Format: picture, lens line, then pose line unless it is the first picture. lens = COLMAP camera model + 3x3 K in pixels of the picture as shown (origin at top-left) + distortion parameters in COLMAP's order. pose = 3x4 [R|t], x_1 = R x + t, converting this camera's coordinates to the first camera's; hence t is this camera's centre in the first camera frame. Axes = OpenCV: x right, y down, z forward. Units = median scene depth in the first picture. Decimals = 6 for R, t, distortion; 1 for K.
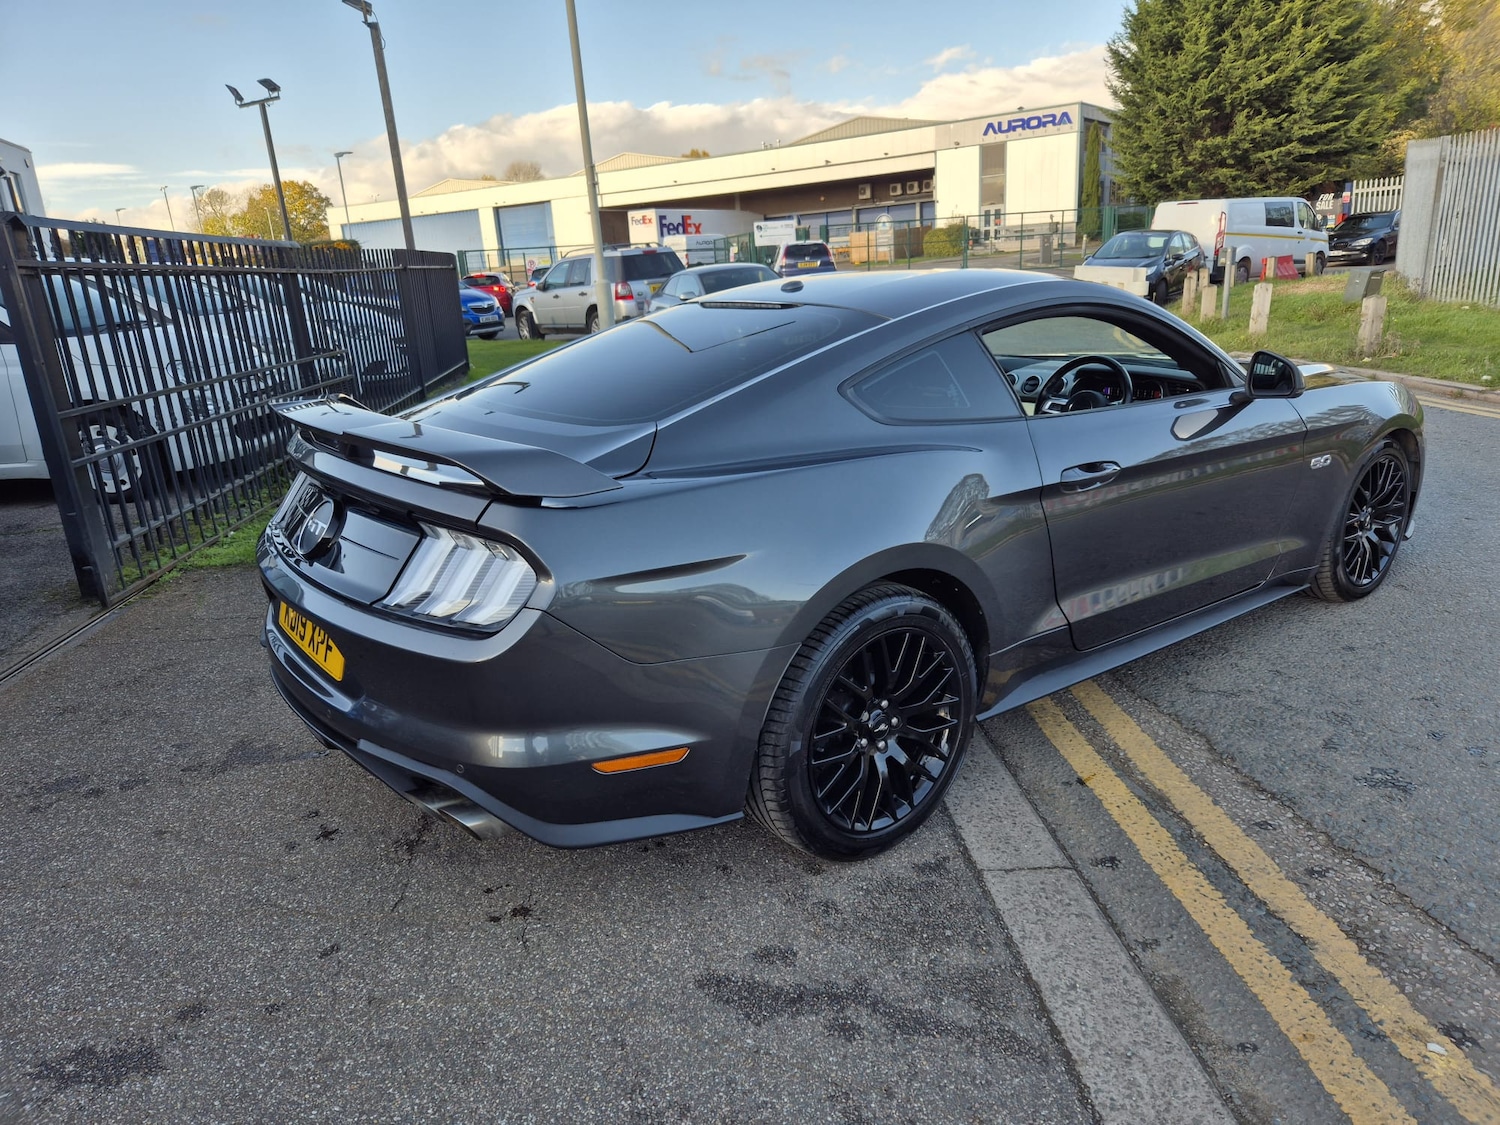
lens RADIAL K [[987.9, 0, 750.0], [0, 987.9, 562.5], [0, 0, 1]] dist [0.075307, -0.057427]
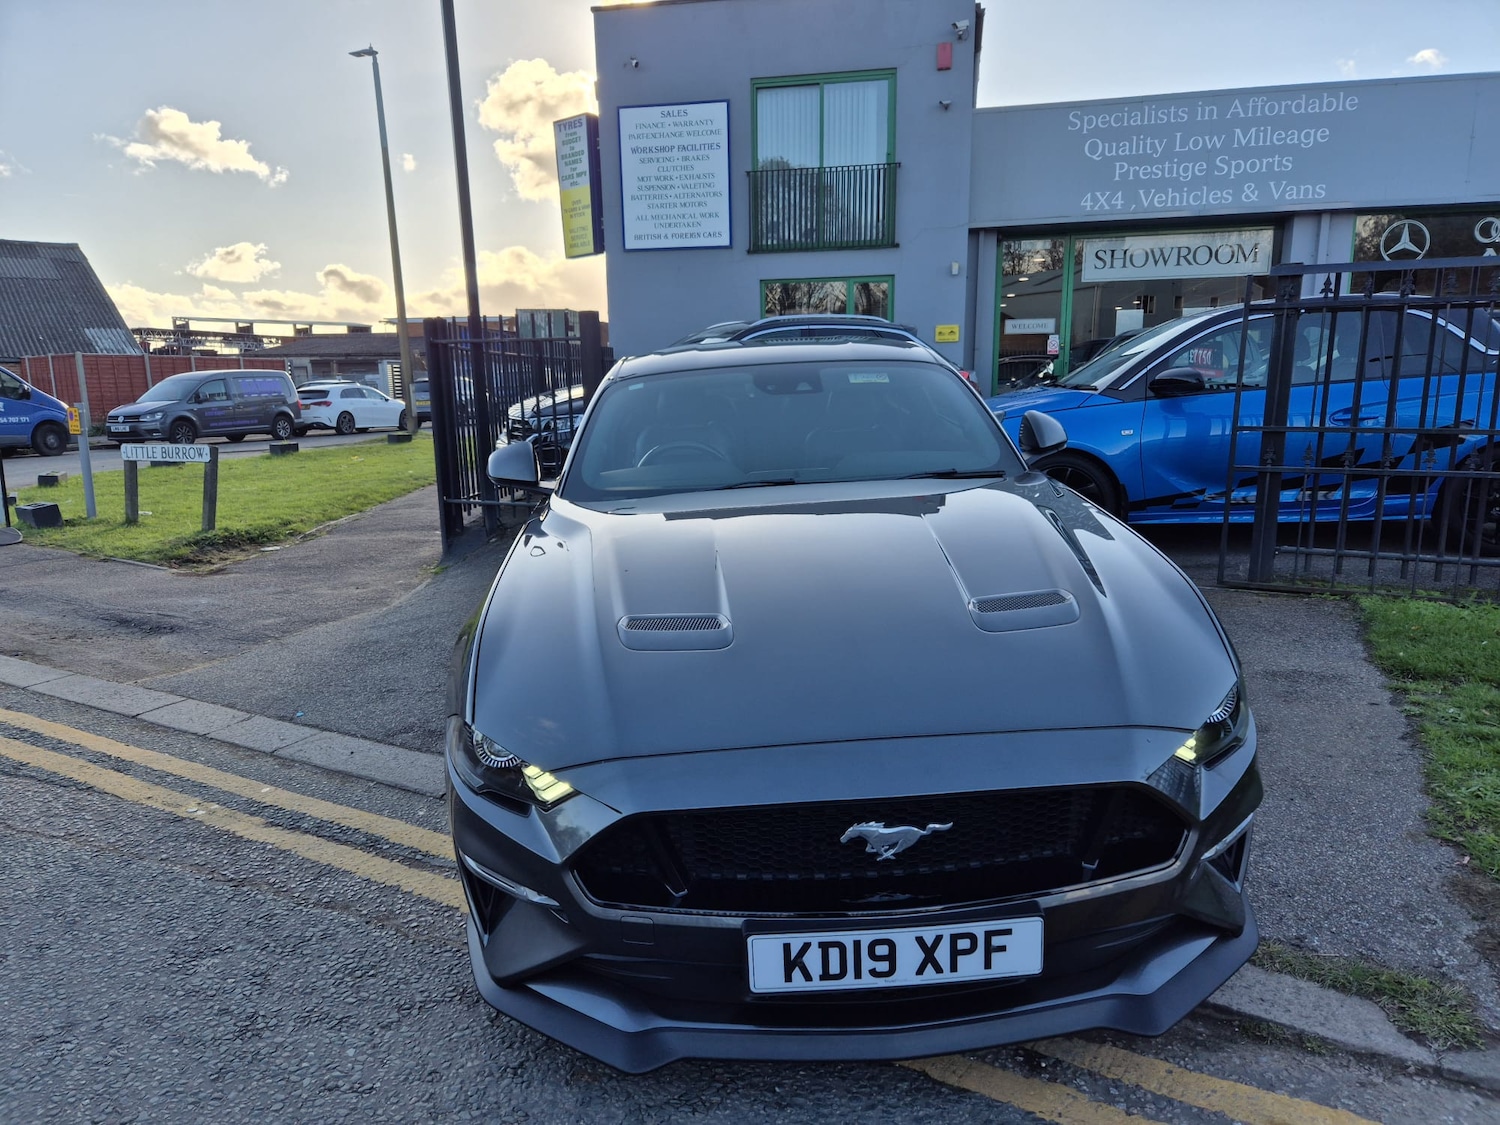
lens RADIAL K [[987.9, 0, 750.0], [0, 987.9, 562.5], [0, 0, 1]] dist [0.075307, -0.057427]
pose [[-0.558332, 0.217238, -0.800671, 0.057270], [-0.189577, 0.906164, 0.378058, -0.029258], [0.807667, 0.362870, -0.464757, 0.096561]]
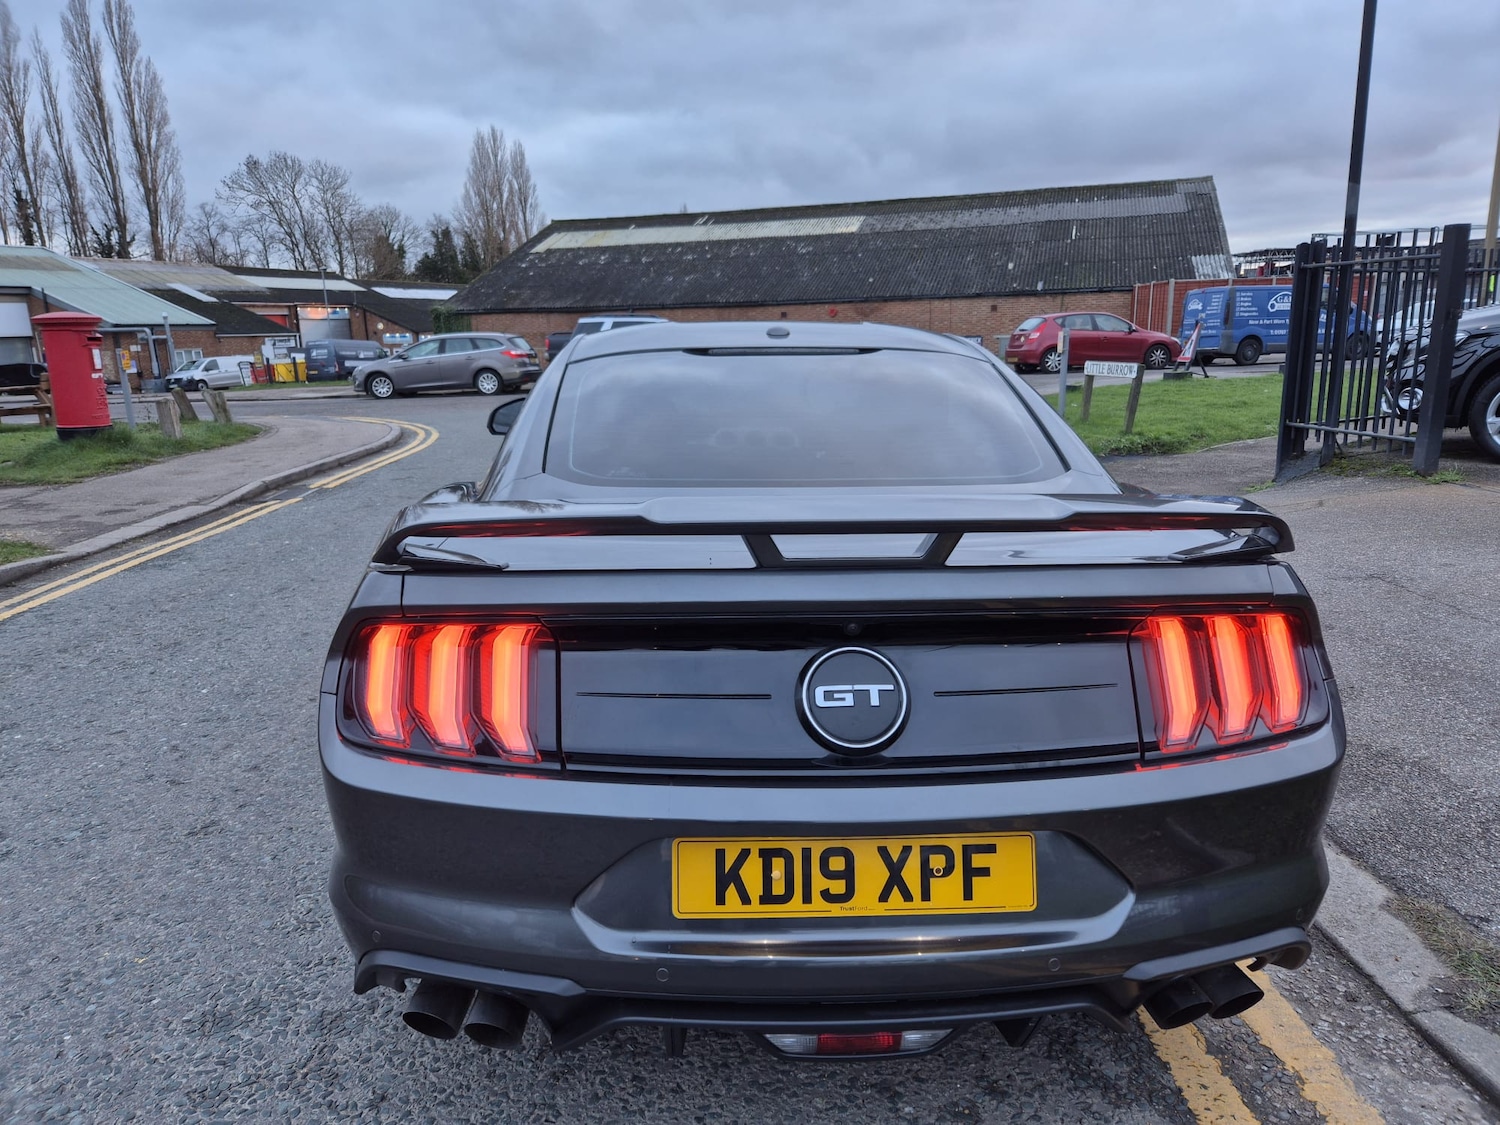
lens RADIAL K [[997.2, 0, 750.0], [0, 997.2, 562.5], [0, 0, 1]] dist [0.069145, -0.050383]
pose [[-0.995564, 0.079278, 0.050677, 0.036723], [0.093991, 0.862787, 0.496755, -0.039852], [-0.004342, 0.499314, -0.866410, 0.134792]]
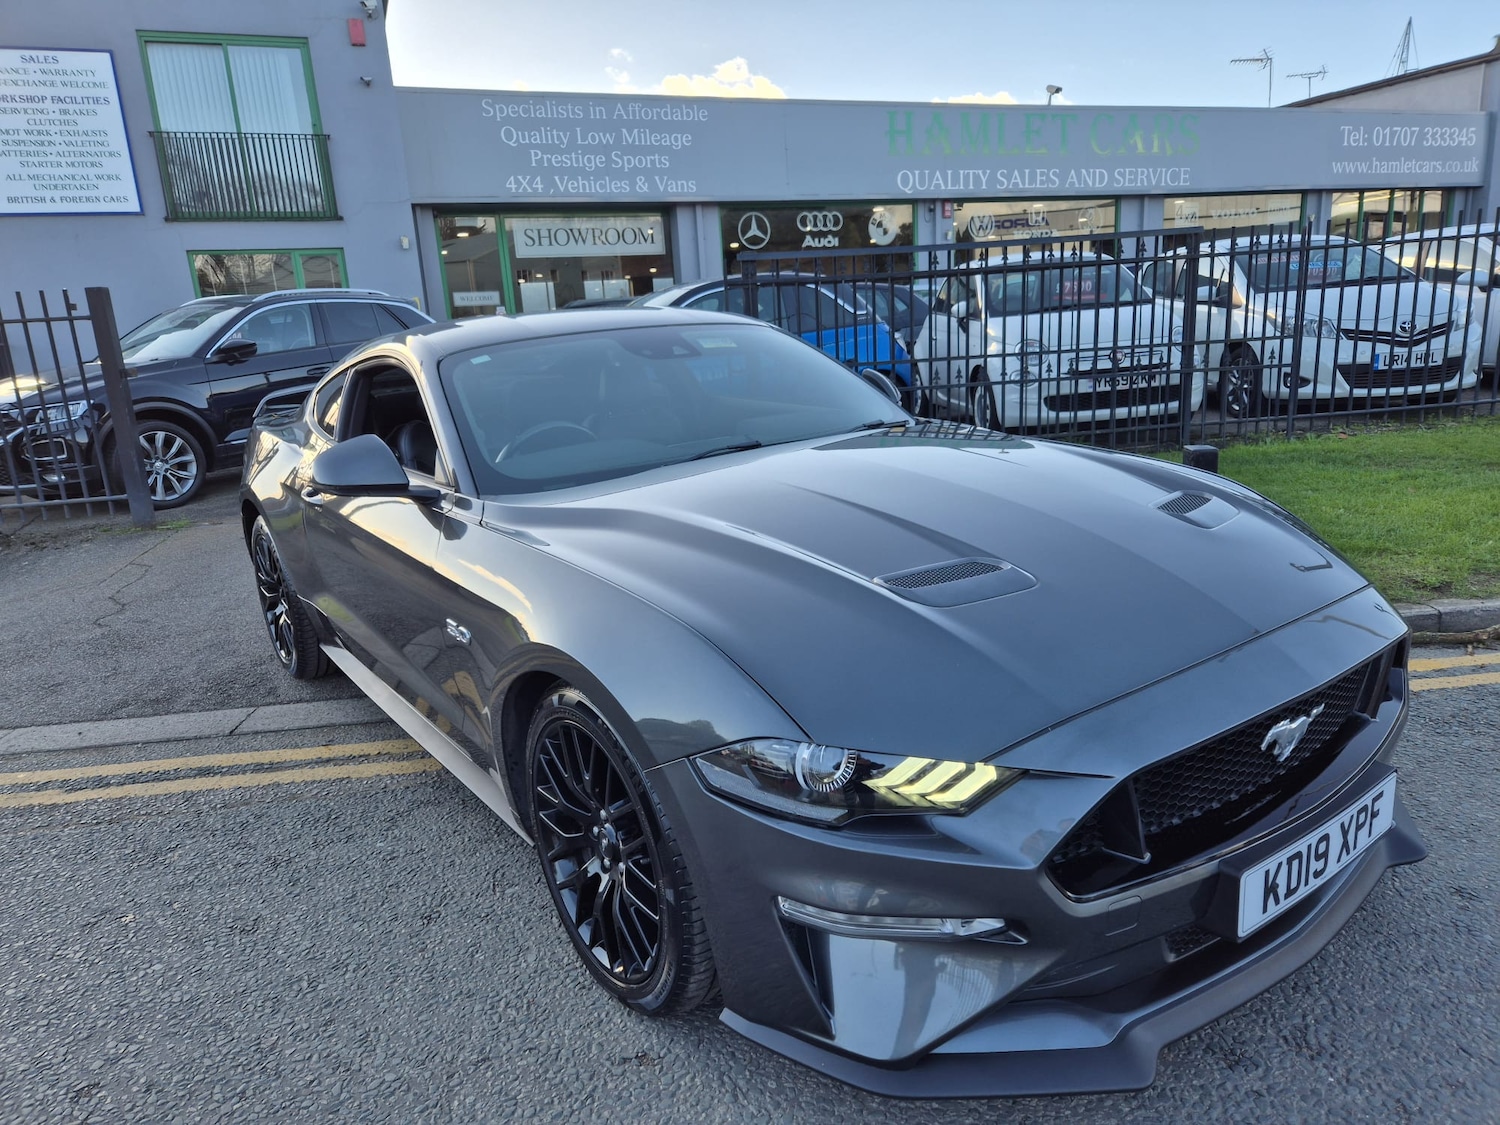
lens RADIAL K [[983.4, 0, 752.1], [0, 983.4, 572.2], [0, 0, 1]] dist [0.063859, -0.050535]
pose [[-0.007013, 0.297459, -0.954709, 0.086889], [-0.225456, 0.929680, 0.291317, -0.027277], [0.974228, 0.217288, 0.060544, 0.084739]]
